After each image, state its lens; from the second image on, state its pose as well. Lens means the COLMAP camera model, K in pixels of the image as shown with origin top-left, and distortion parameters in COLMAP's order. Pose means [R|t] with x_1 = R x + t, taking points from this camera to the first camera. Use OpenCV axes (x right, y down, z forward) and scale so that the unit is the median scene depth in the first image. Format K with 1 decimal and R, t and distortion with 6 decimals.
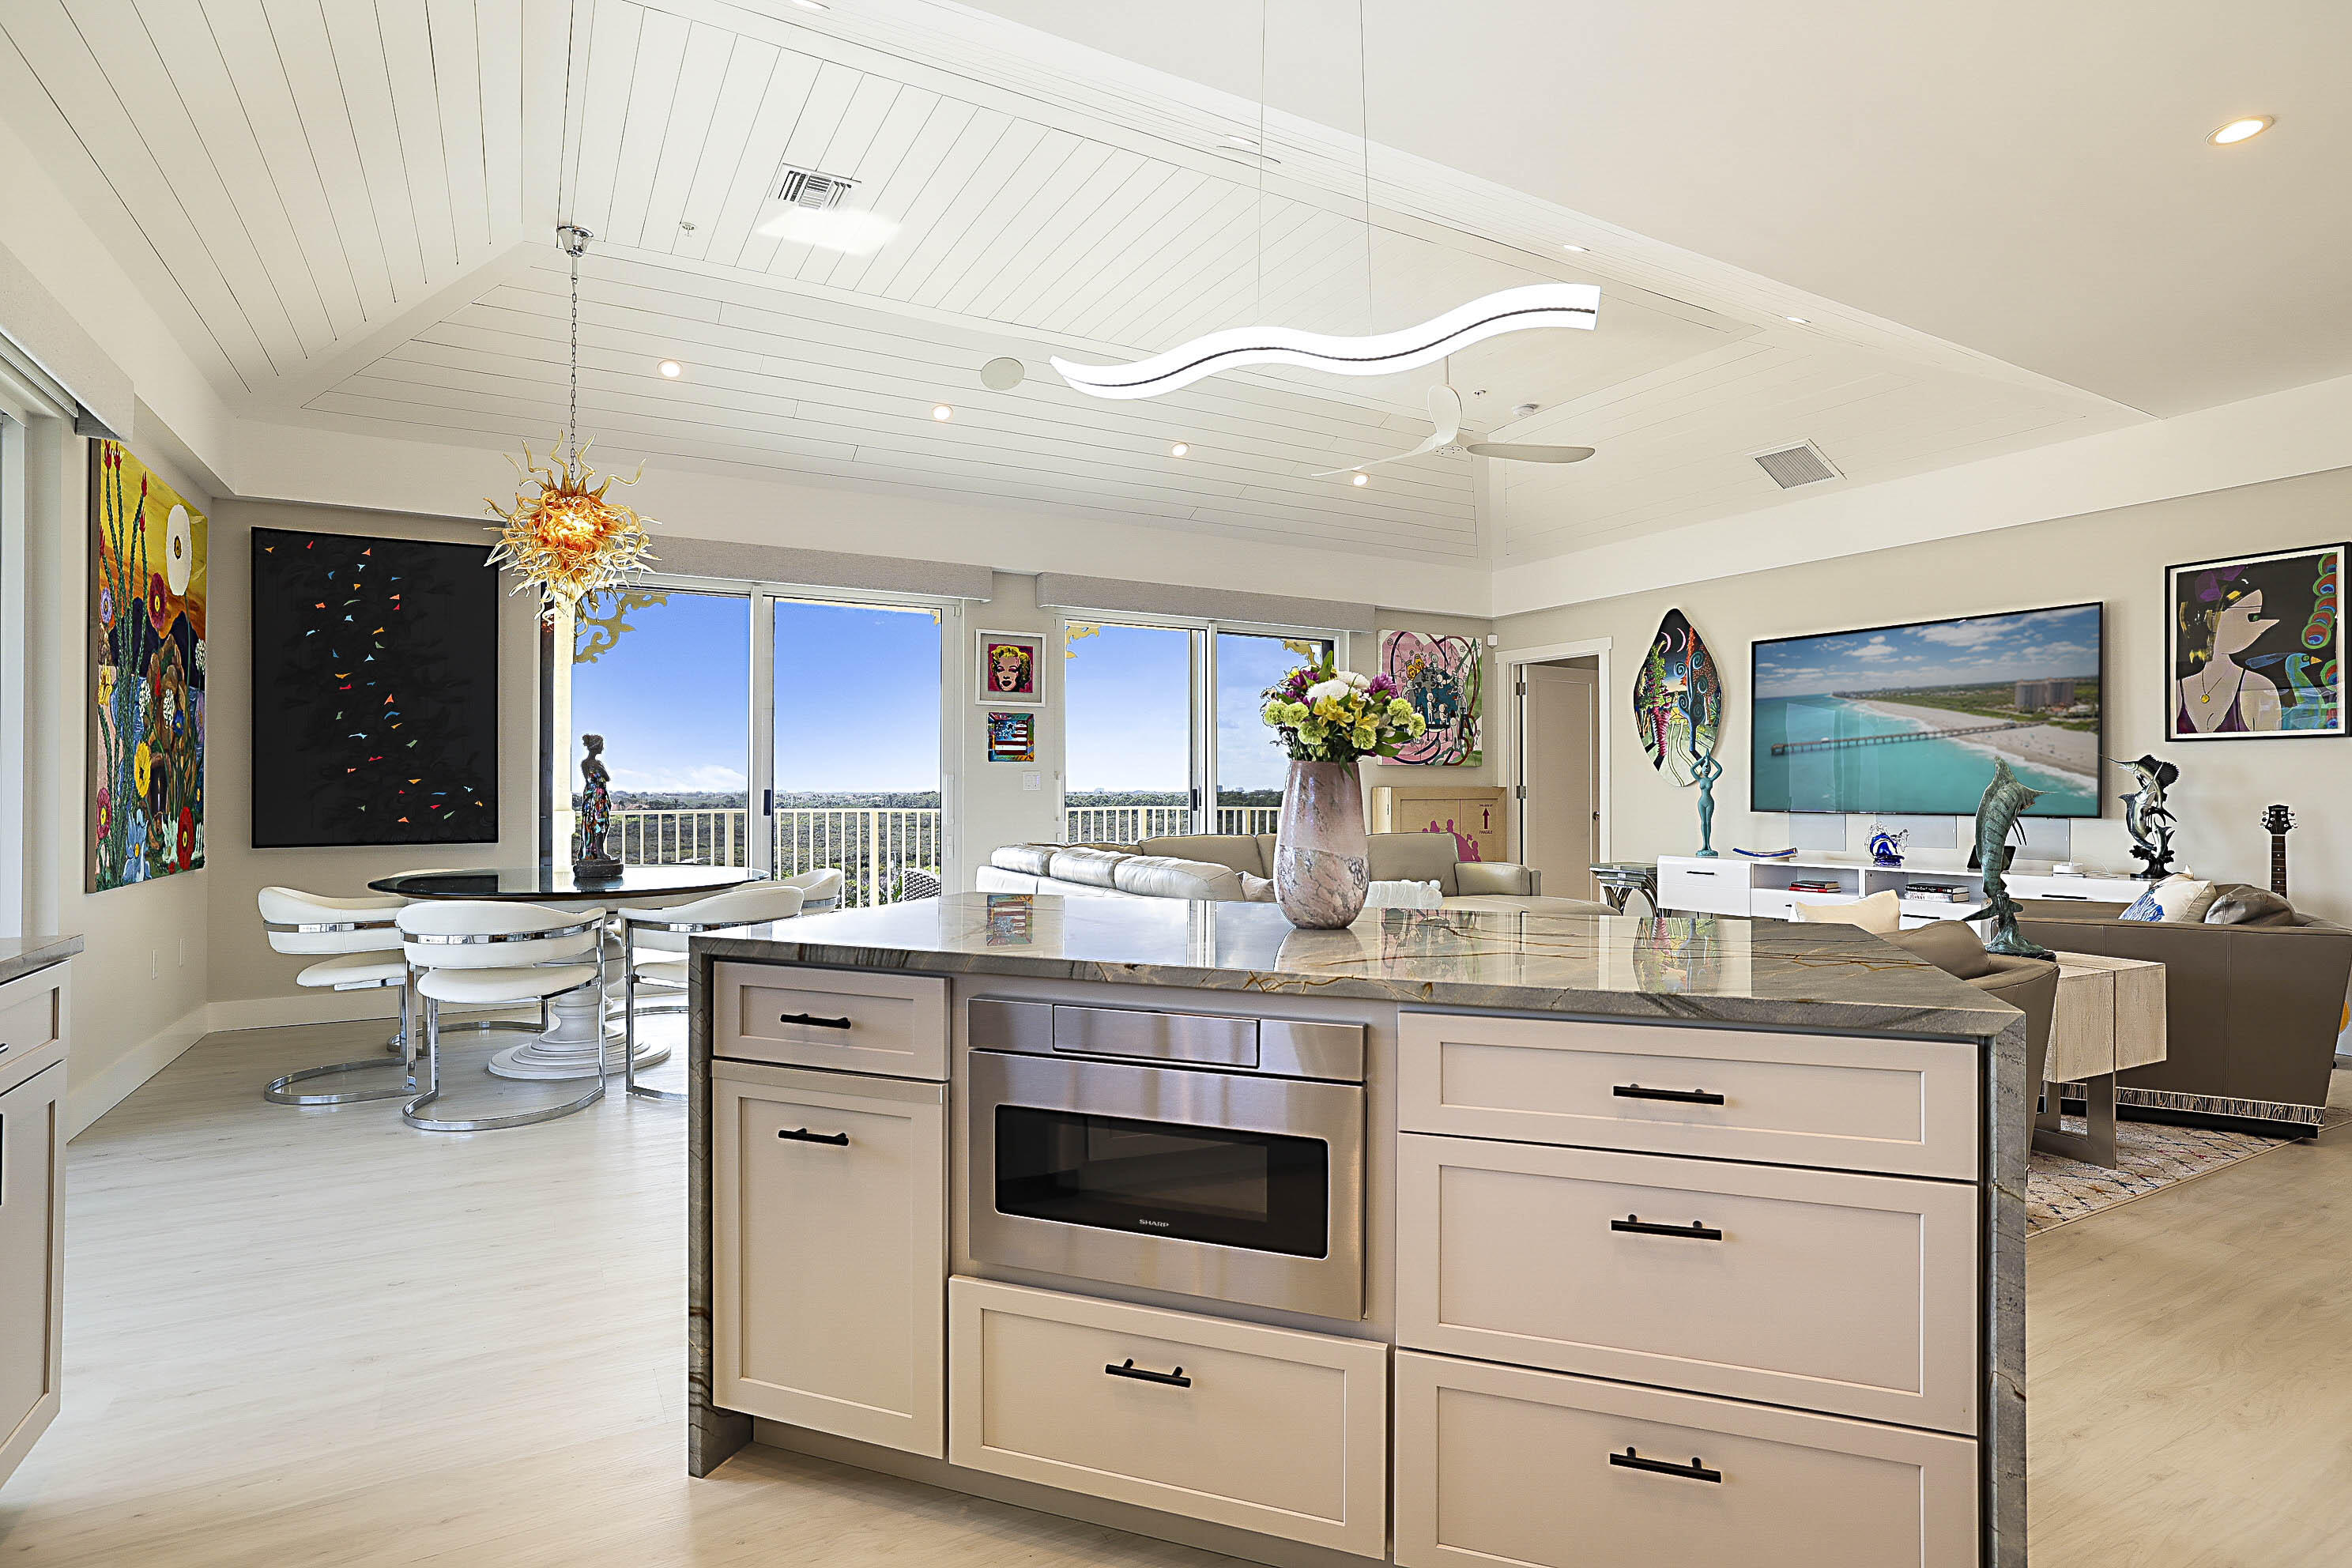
lens RADIAL K [[1169.5, 0, 1150.3], [0, 1169.5, 782.9], [0, 0, 1]] dist [-0.020163, 0.010000]
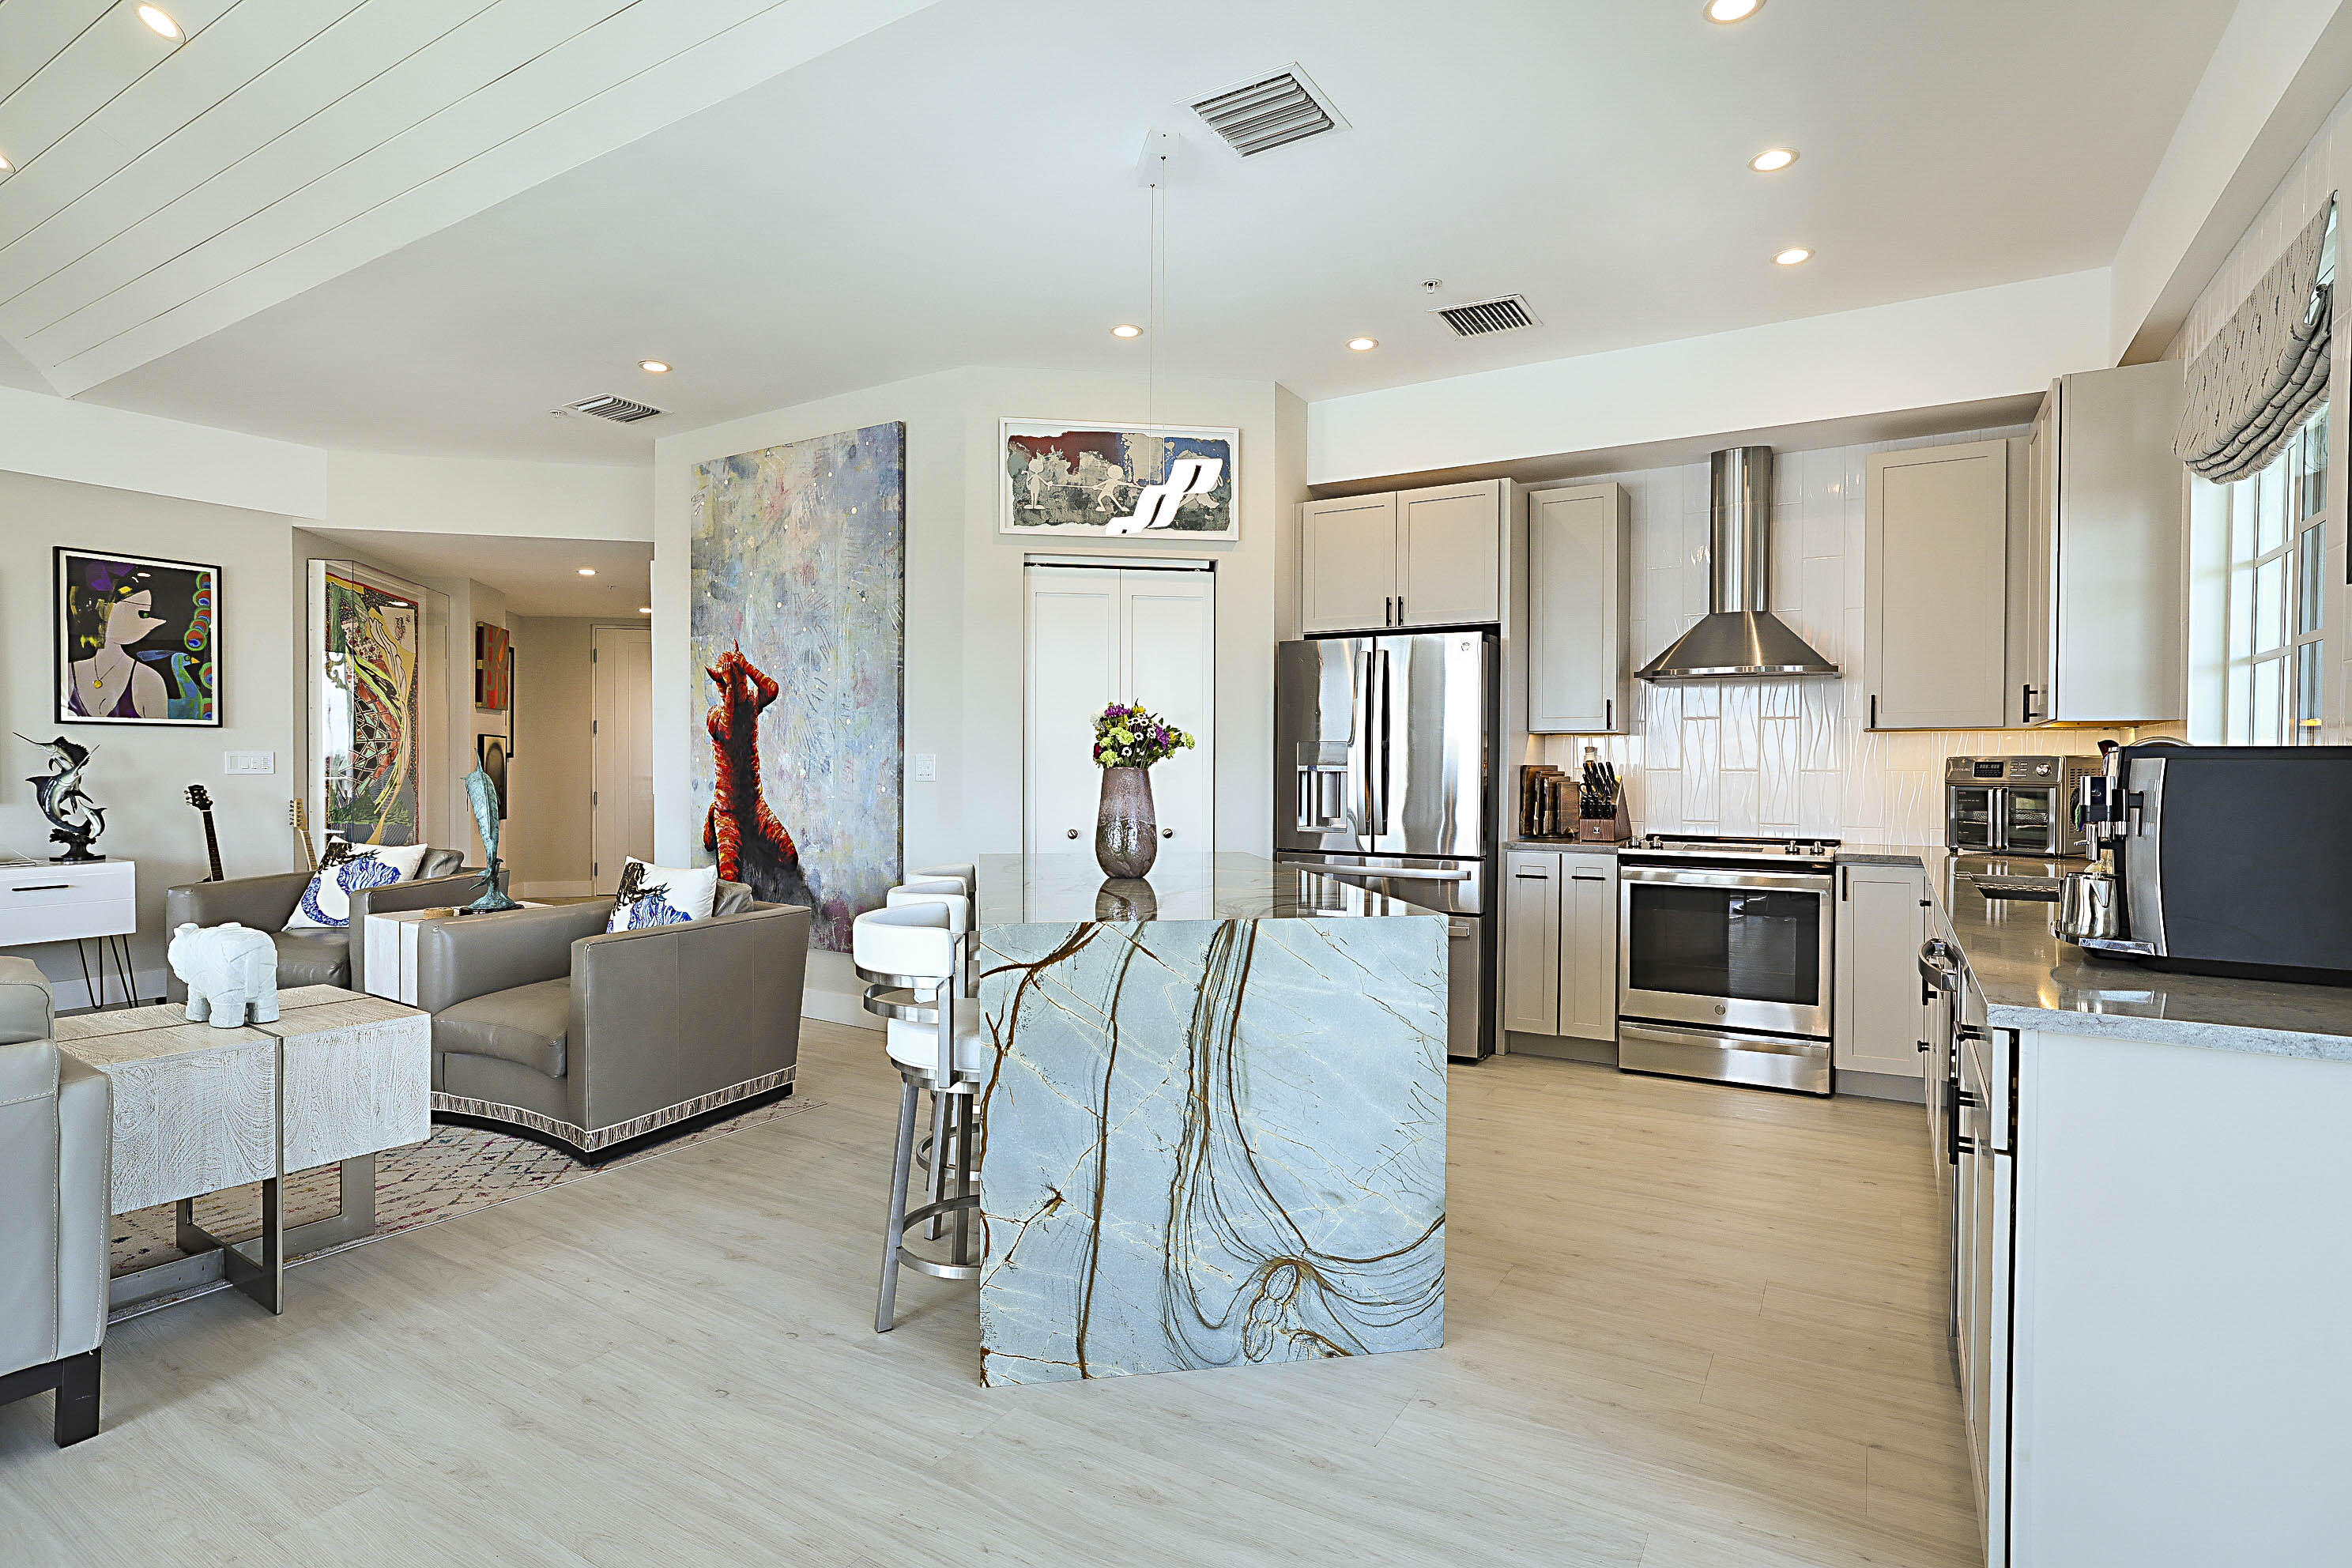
lens RADIAL K [[1169.5, 0, 1185.9], [0, 1169.5, 784.9], [0, 0, 1]] dist [-0.020163, 0.010000]
pose [[-0.508948, -0.018818, 0.860592, -0.478699], [-0.010211, 0.999823, 0.015824, -0.008144], [-0.860737, -0.000734, -0.509050, 0.675994]]
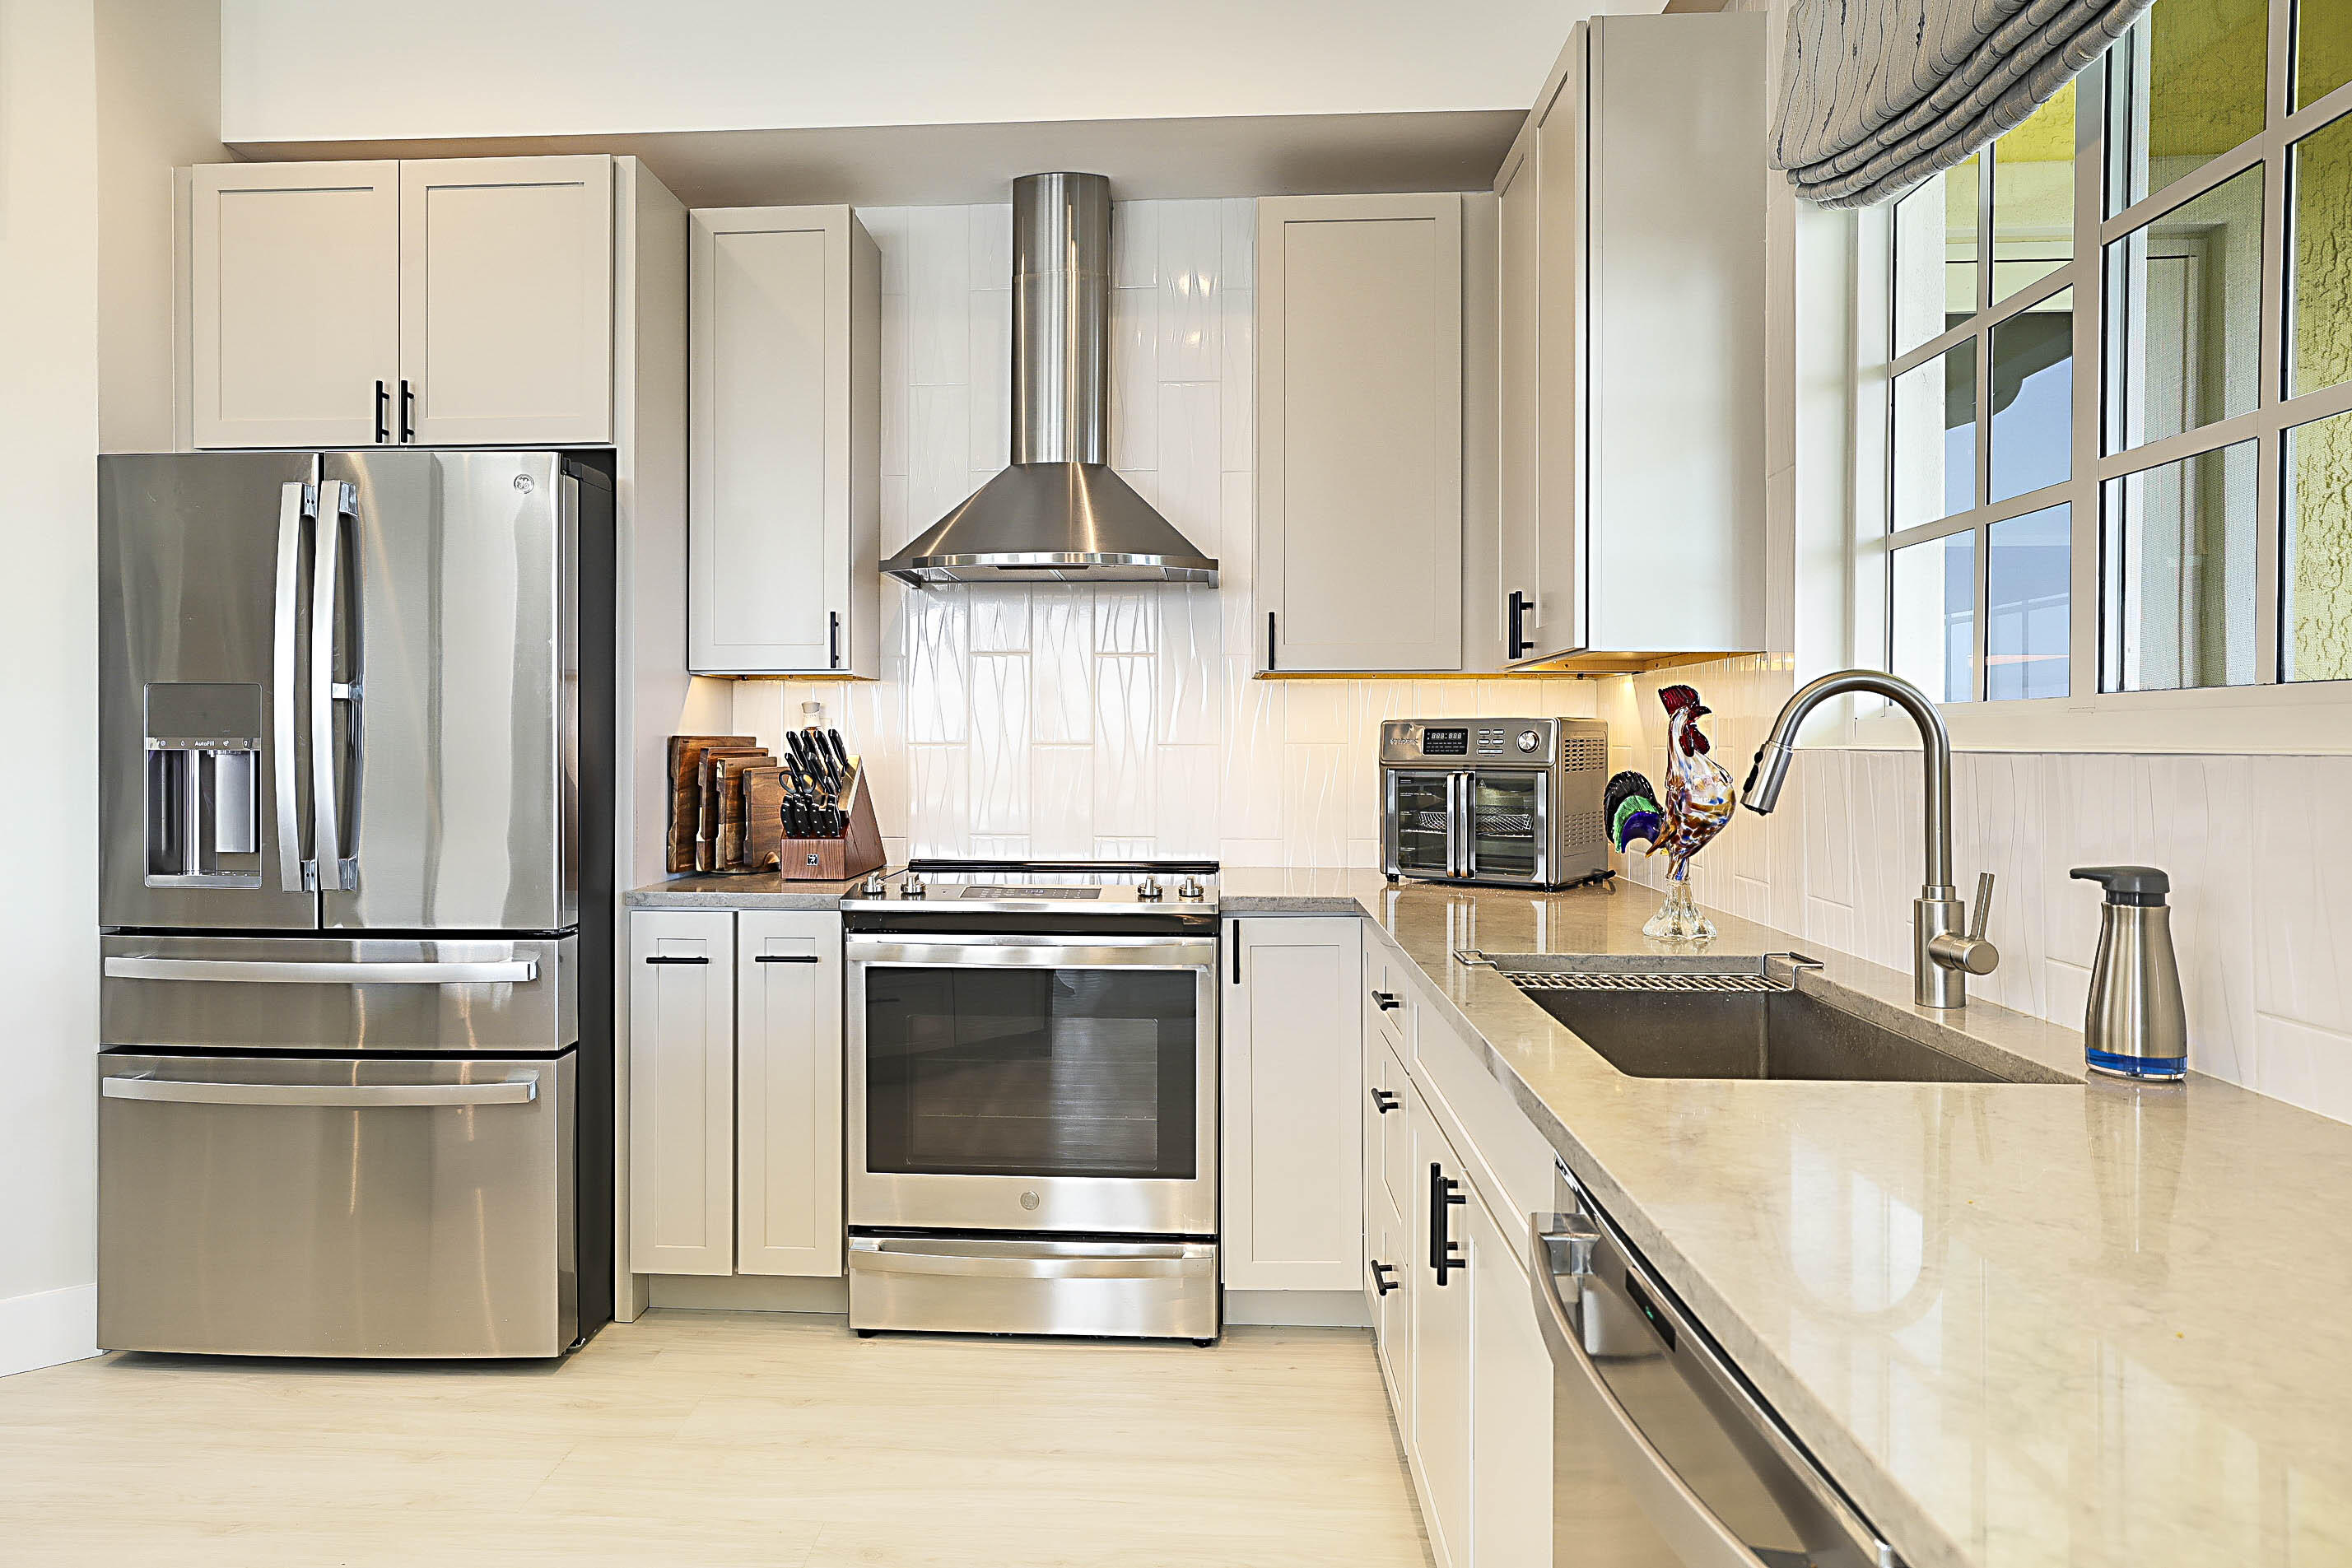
lens RADIAL K [[1373.5, 0, 1163.6], [0, 1373.5, 755.1], [0, 0, 1]] dist [-0.003511, 0.003022]
pose [[-0.860641, -0.009701, 0.509120, -0.265684], [-0.007492, 0.999952, 0.006389, -0.008877], [-0.509157, 0.001685, -0.860672, 0.344285]]
